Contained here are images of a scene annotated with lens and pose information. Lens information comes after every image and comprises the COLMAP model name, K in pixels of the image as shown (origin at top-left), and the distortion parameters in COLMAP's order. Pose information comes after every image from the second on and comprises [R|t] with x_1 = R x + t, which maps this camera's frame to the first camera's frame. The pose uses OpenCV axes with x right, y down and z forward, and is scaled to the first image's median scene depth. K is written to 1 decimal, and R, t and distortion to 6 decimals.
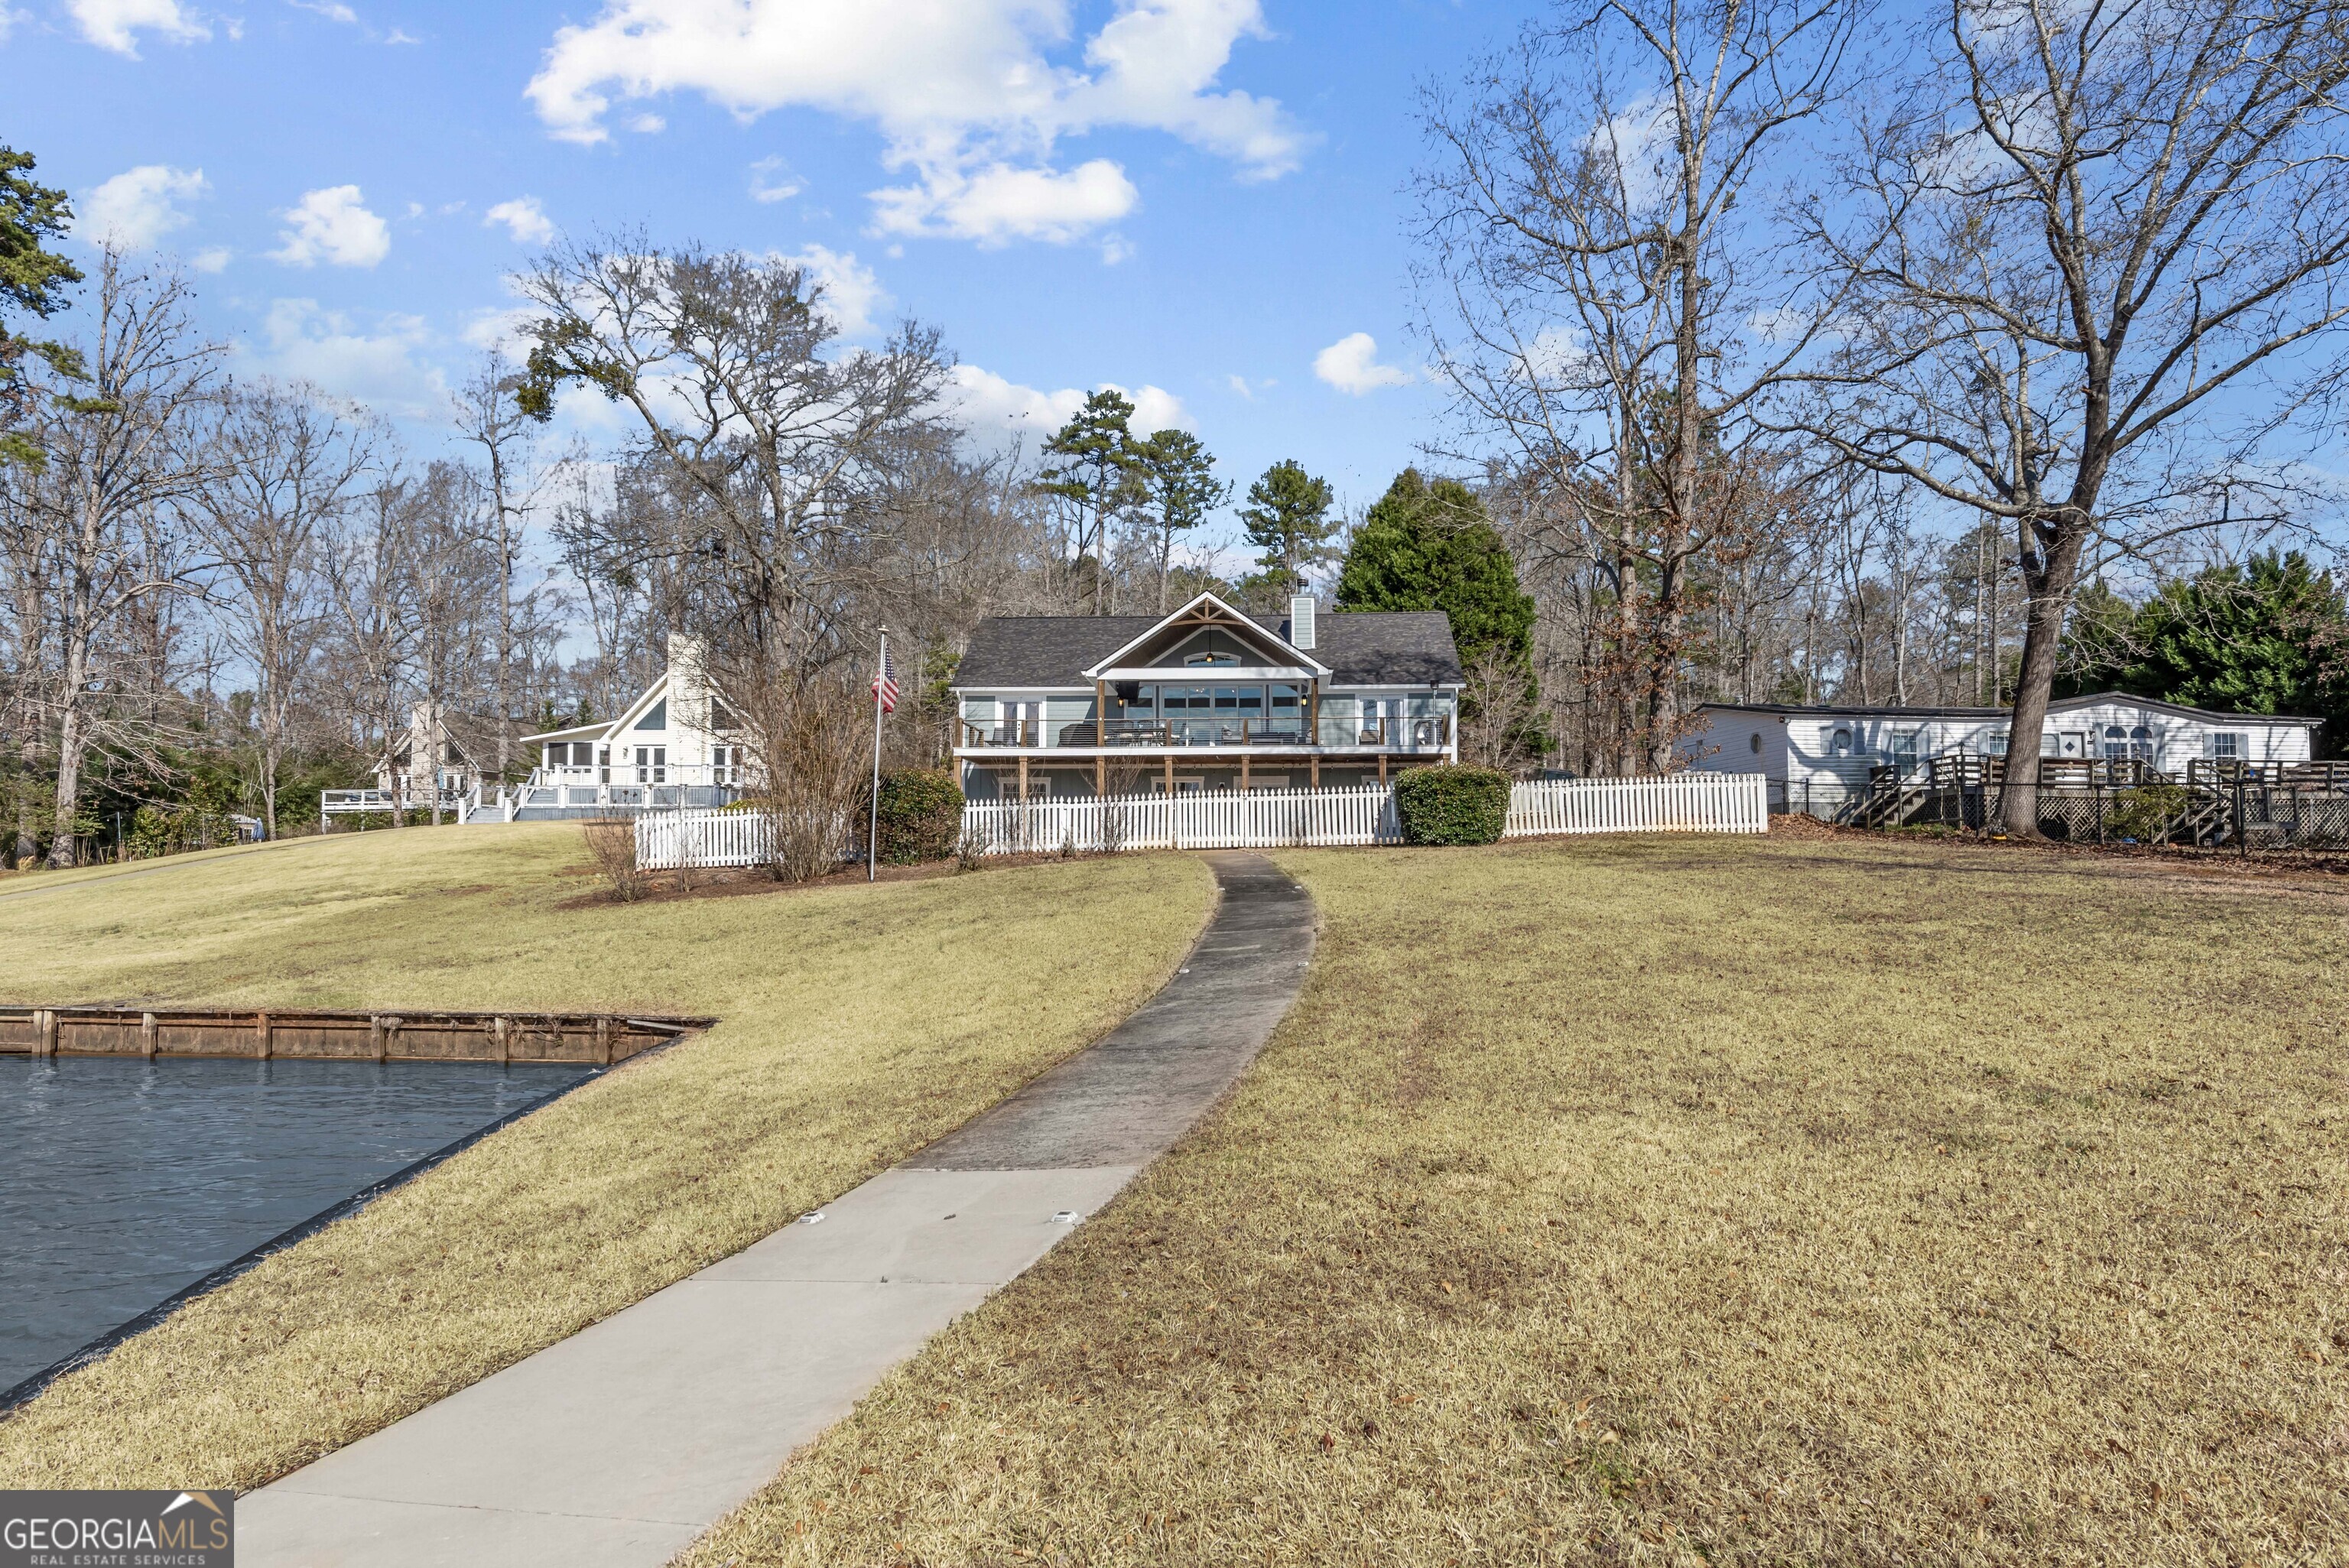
lens RADIAL K [[1375.1, 0, 1182.0], [0, 1375.1, 852.2], [0, 0, 1]] dist [-0.006217, 0.000857]
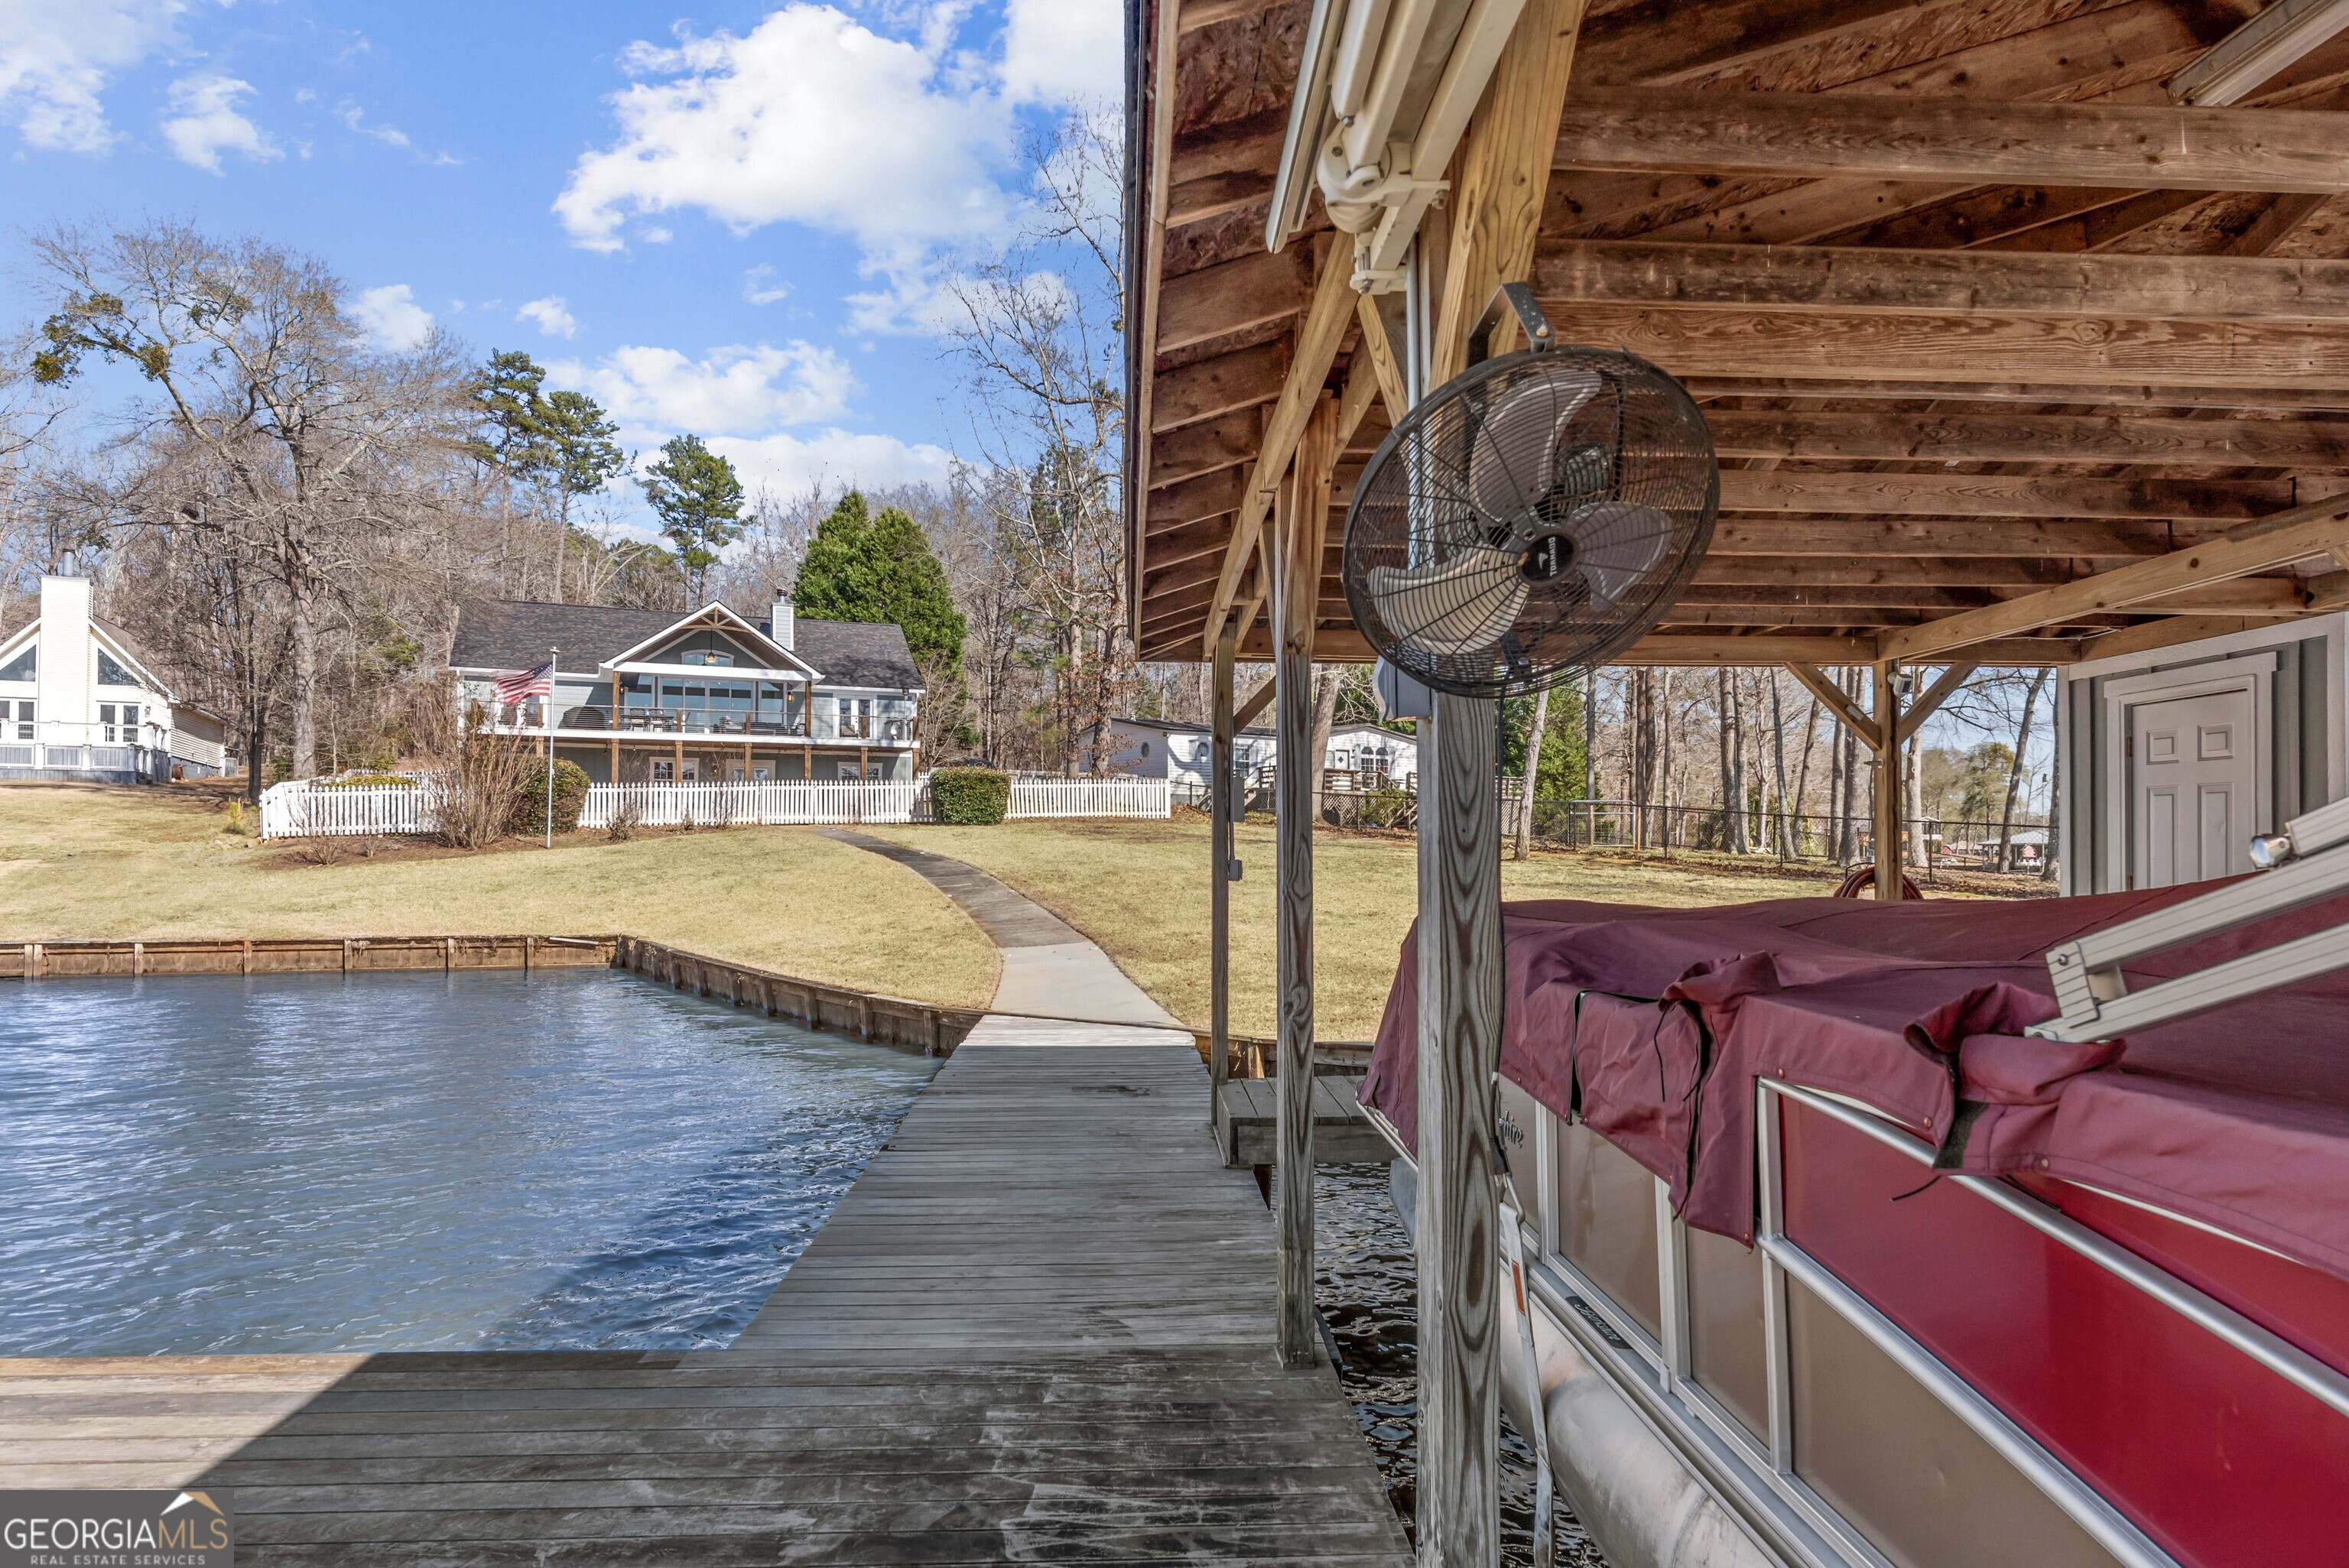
lens RADIAL K [[1375.1, 0, 1182.0], [0, 1375.1, 852.2], [0, 0, 1]] dist [-0.006217, 0.000857]
pose [[0.894513, 0.002352, 0.447036, -0.148465], [-0.011790, 0.999762, 0.018331, -0.002993], [-0.446886, -0.021667, 0.894328, -0.221063]]
